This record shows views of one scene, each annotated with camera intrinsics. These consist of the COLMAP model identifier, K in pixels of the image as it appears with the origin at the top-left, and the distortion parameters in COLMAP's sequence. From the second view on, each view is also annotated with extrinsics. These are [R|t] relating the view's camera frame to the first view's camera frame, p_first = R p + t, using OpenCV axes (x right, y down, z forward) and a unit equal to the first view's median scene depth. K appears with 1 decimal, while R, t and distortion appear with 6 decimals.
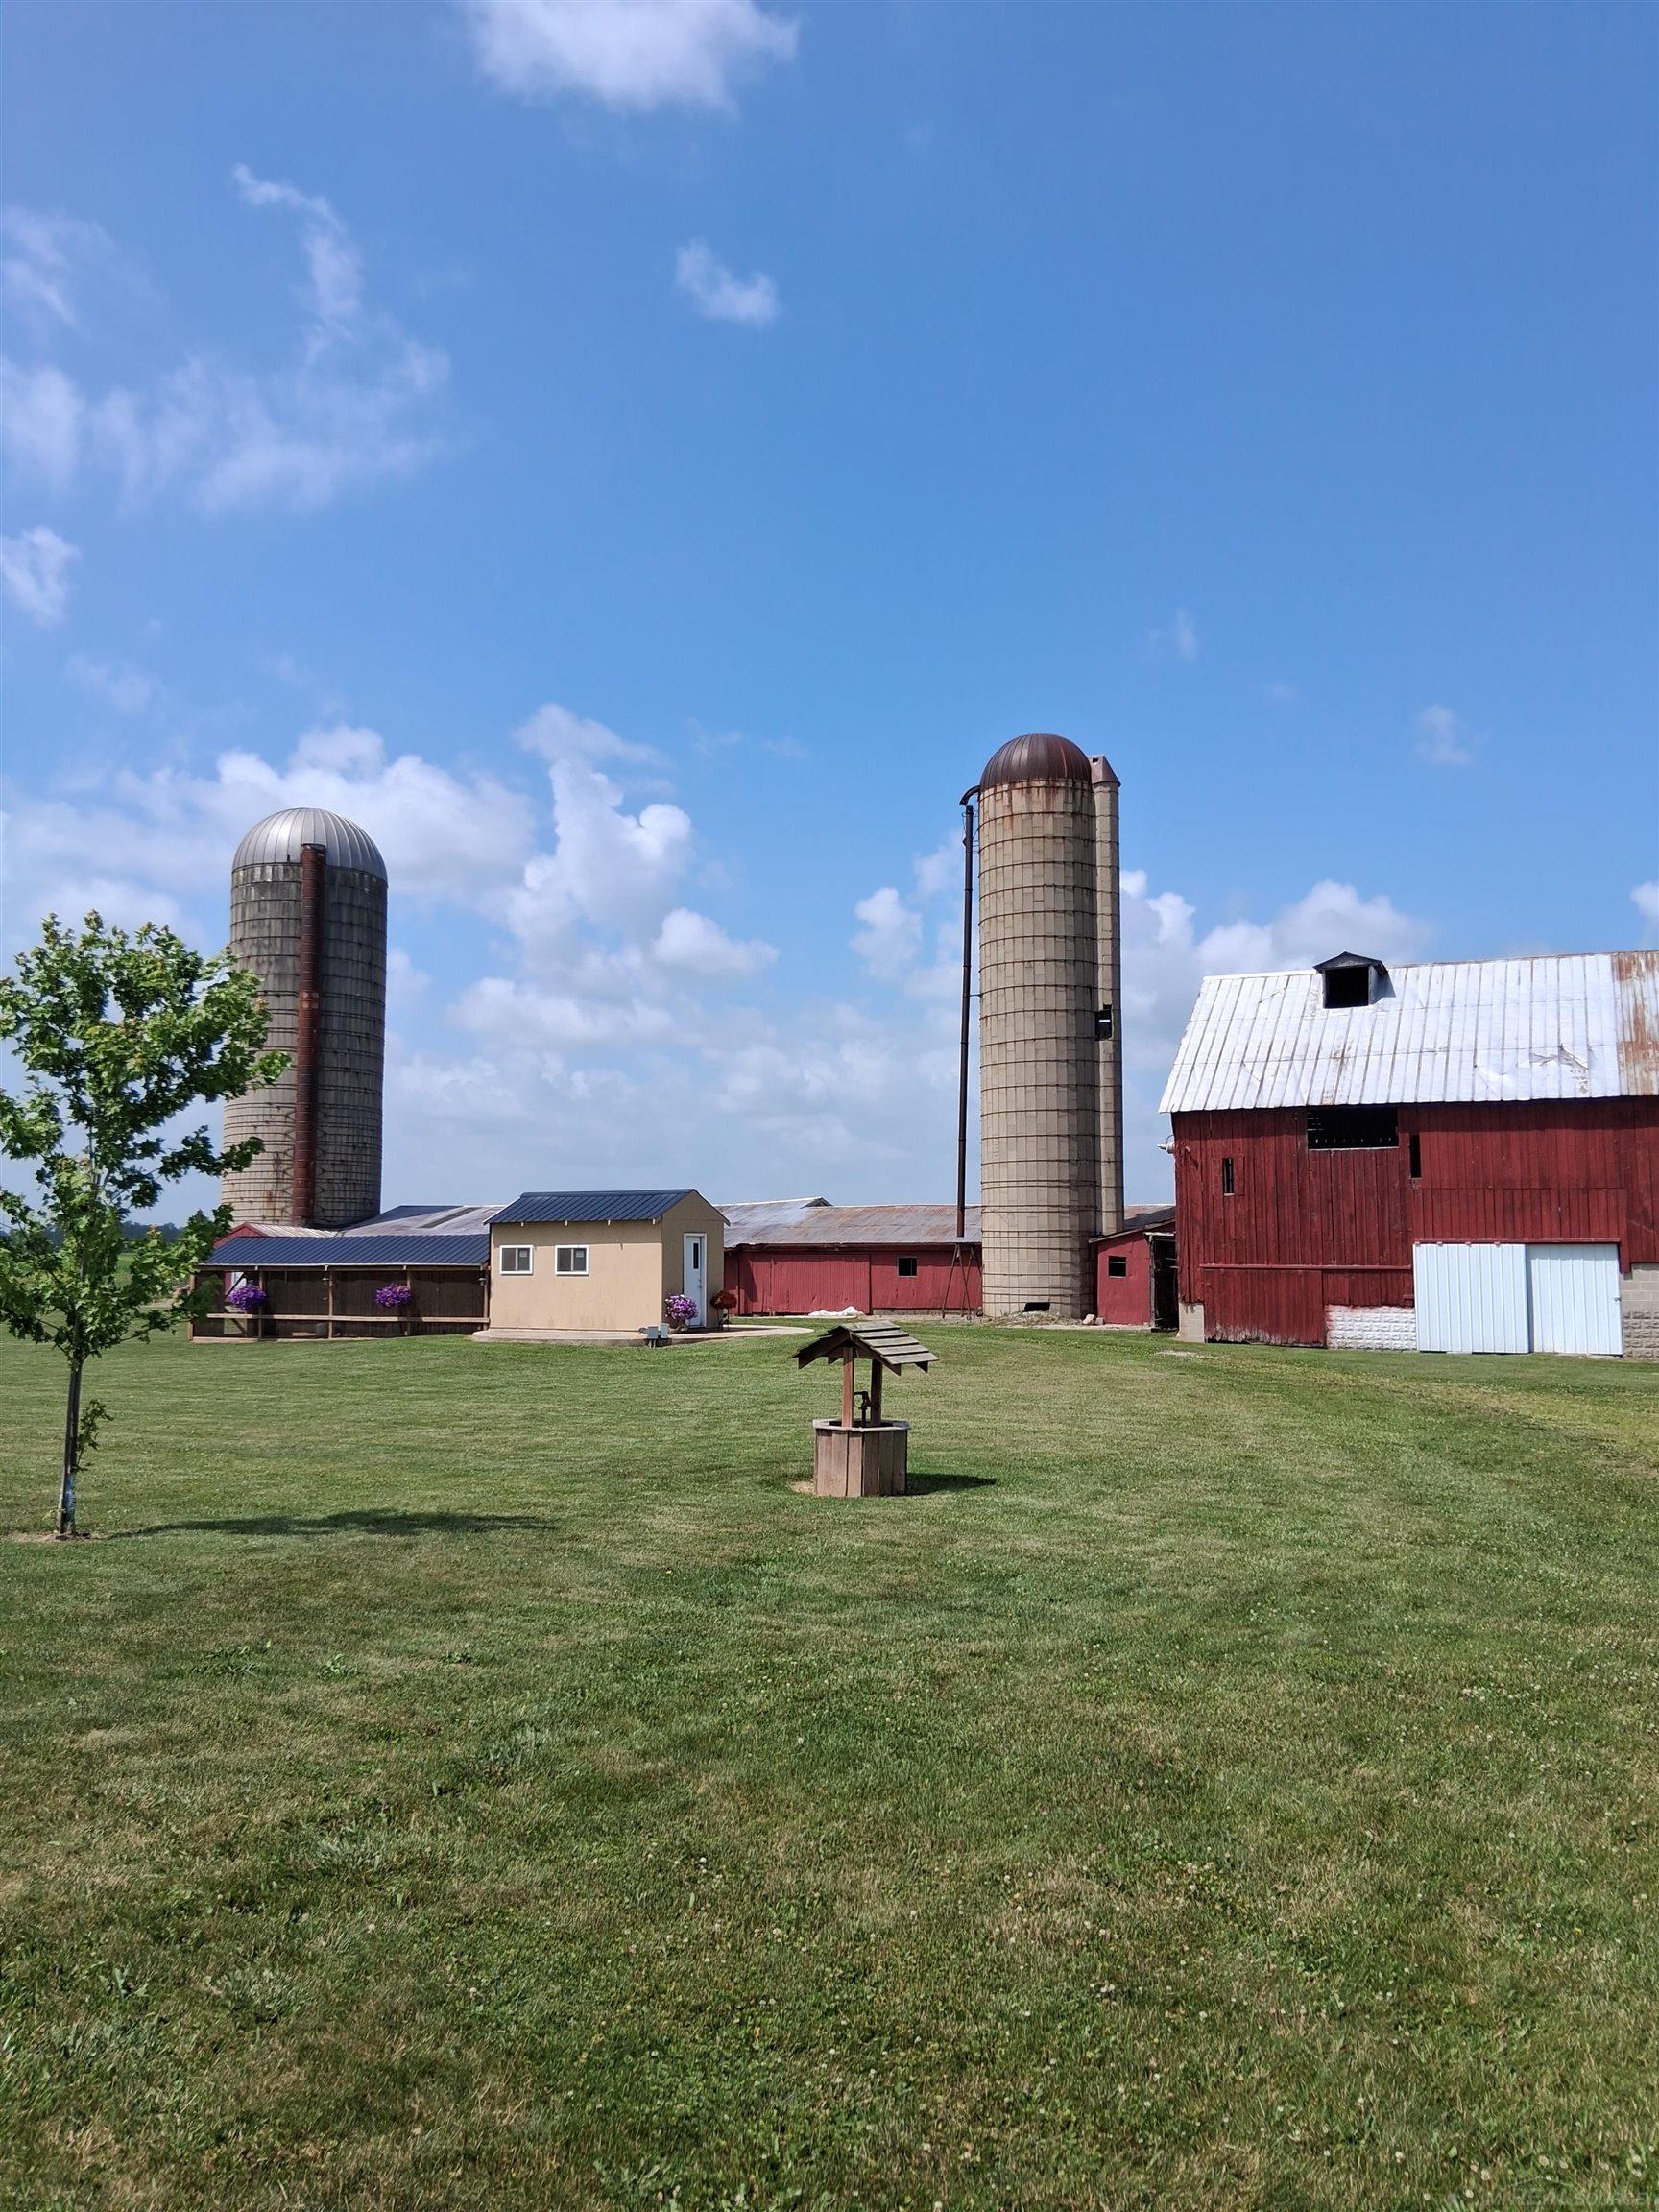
lens RADIAL K [[1685.3, 0, 829.5], [0, 1685.3, 1106.0], [0, 0, 1]] dist [0.059548, -0.005212]
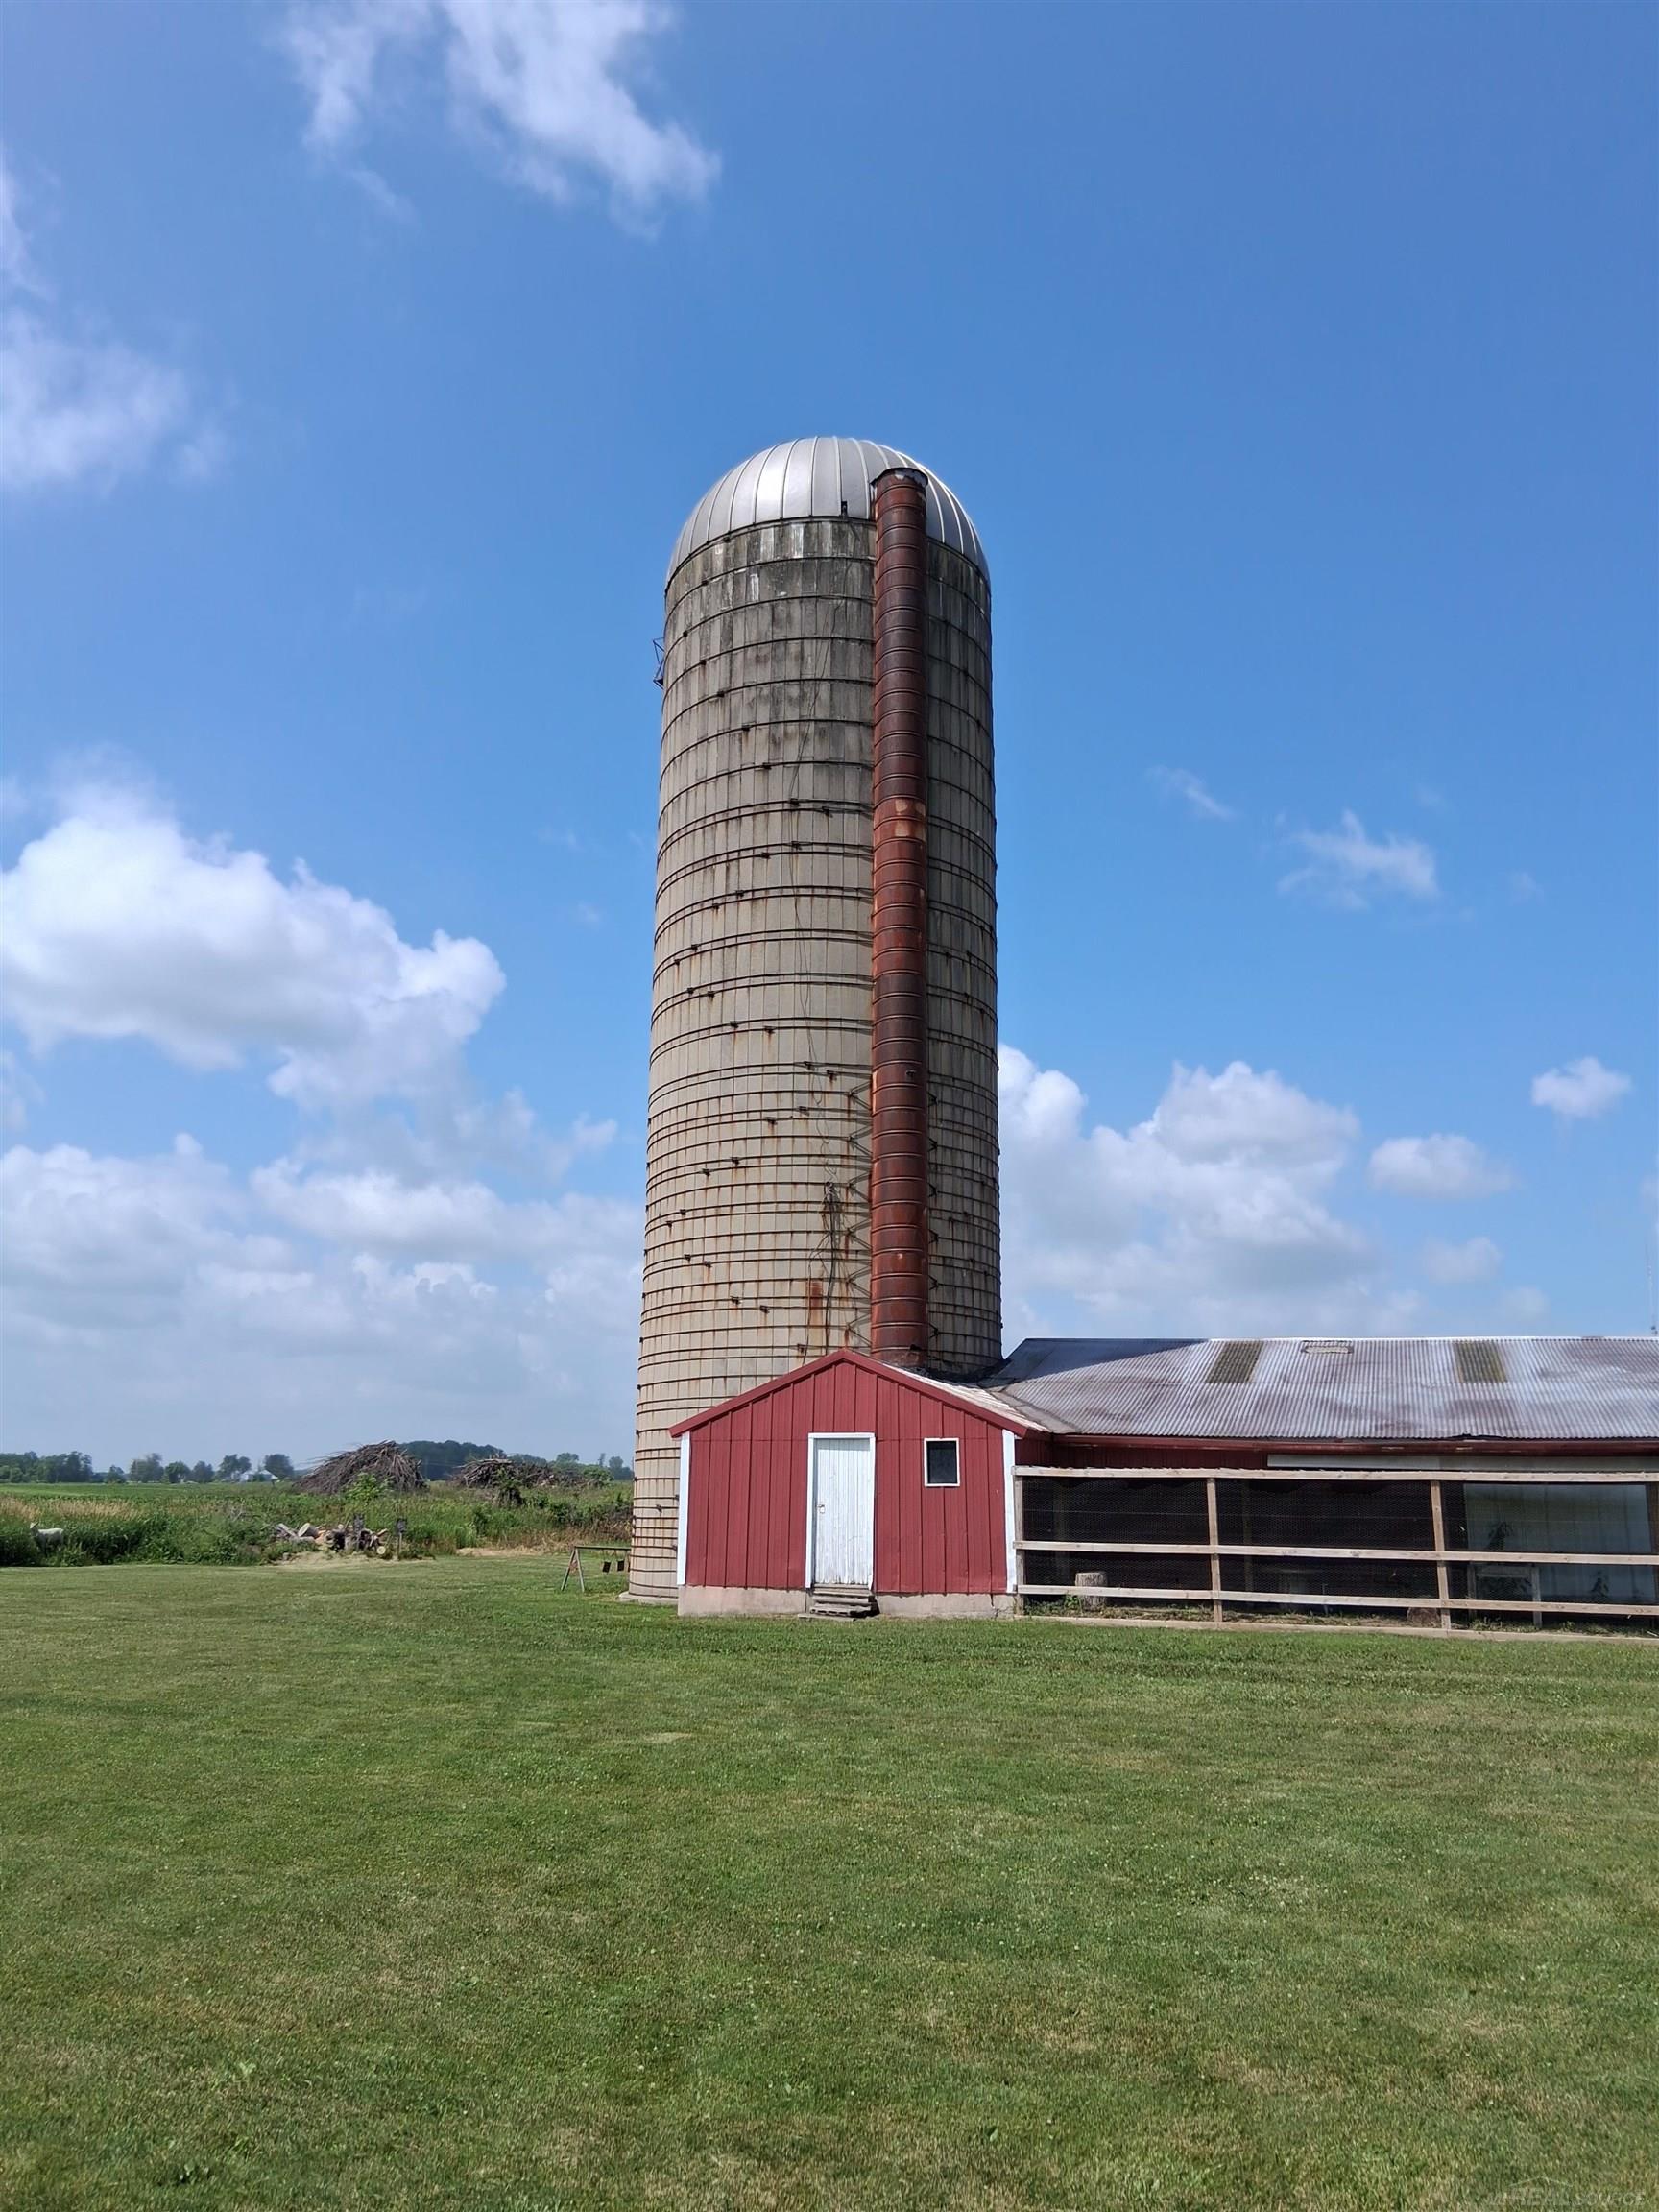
lens RADIAL K [[1685.3, 0, 829.5], [0, 1685.3, 1106.0], [0, 0, 1]] dist [0.059548, -0.005212]
pose [[0.997834, 0.023230, 0.061547, -0.347584], [-0.014552, 0.990344, -0.137866, 0.062991], [-0.064156, 0.136672, 0.988537, 0.601384]]
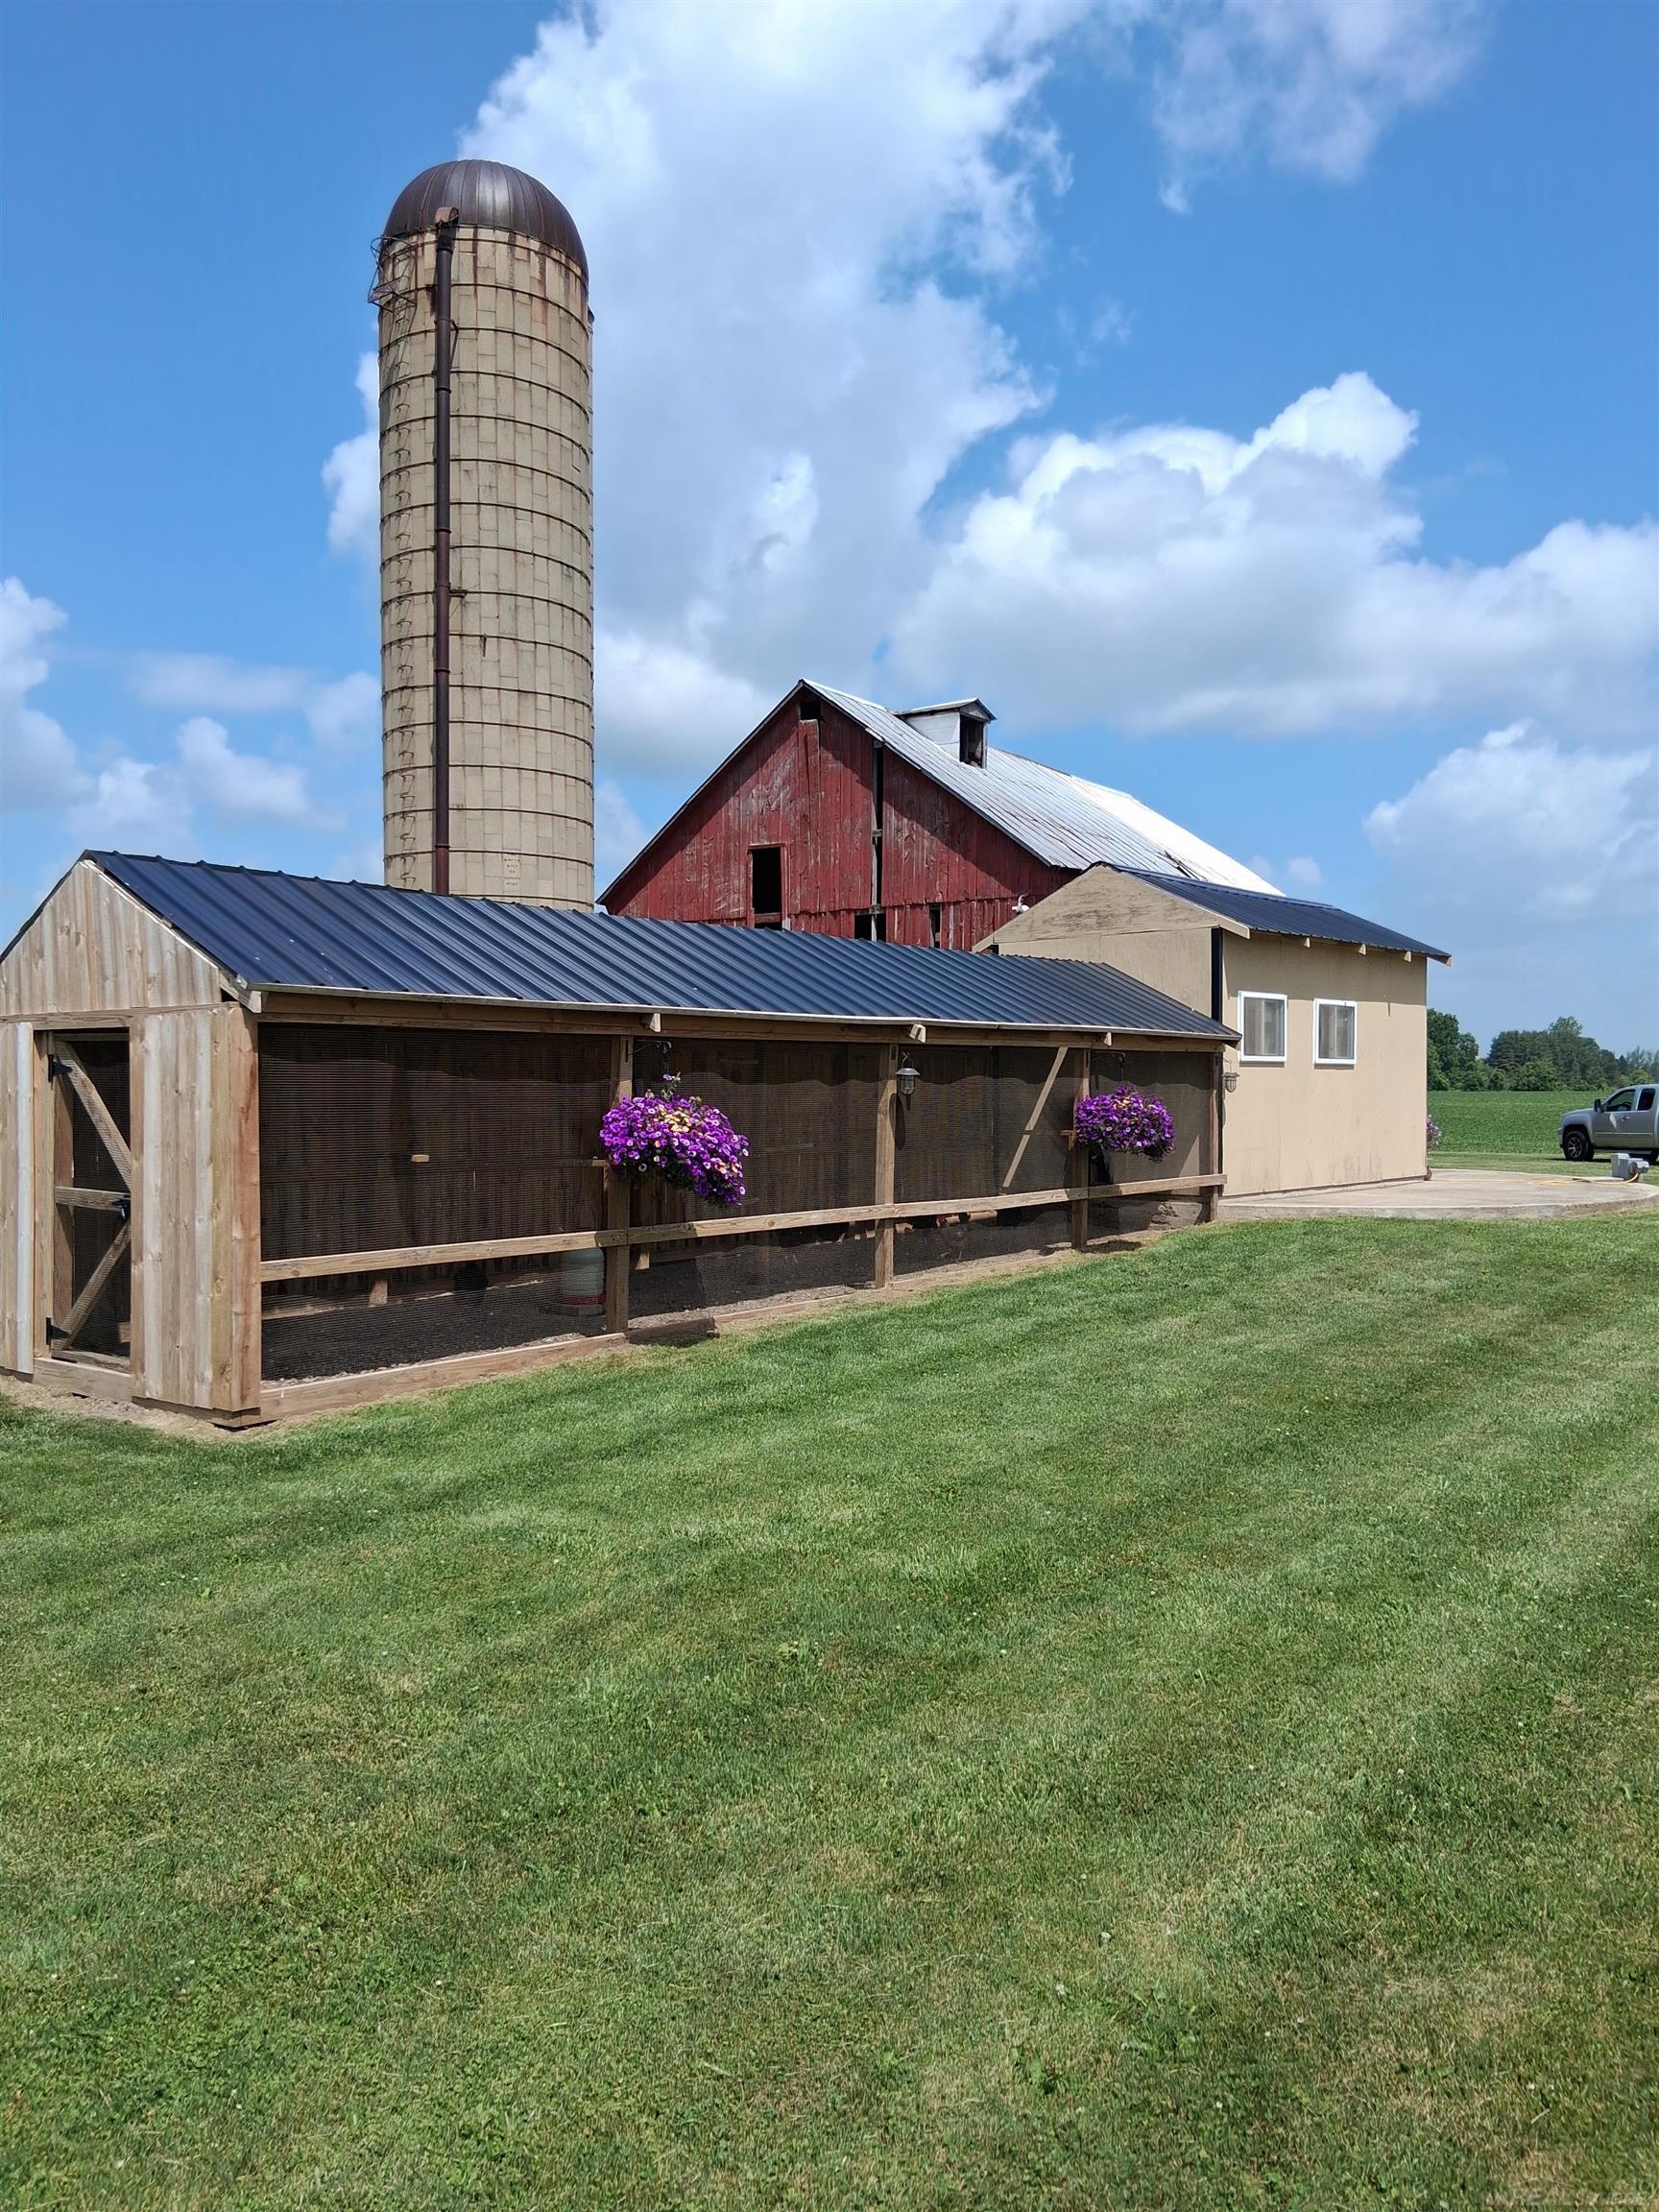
lens RADIAL K [[1685.3, 0, 829.5], [0, 1685.3, 1106.0], [0, 0, 1]] dist [0.059548, -0.005212]
pose [[0.188850, -0.007891, 0.981974, -0.595064], [-0.090853, 0.995538, 0.025473, 0.105995], [-0.977794, -0.094026, 0.187291, 0.997555]]
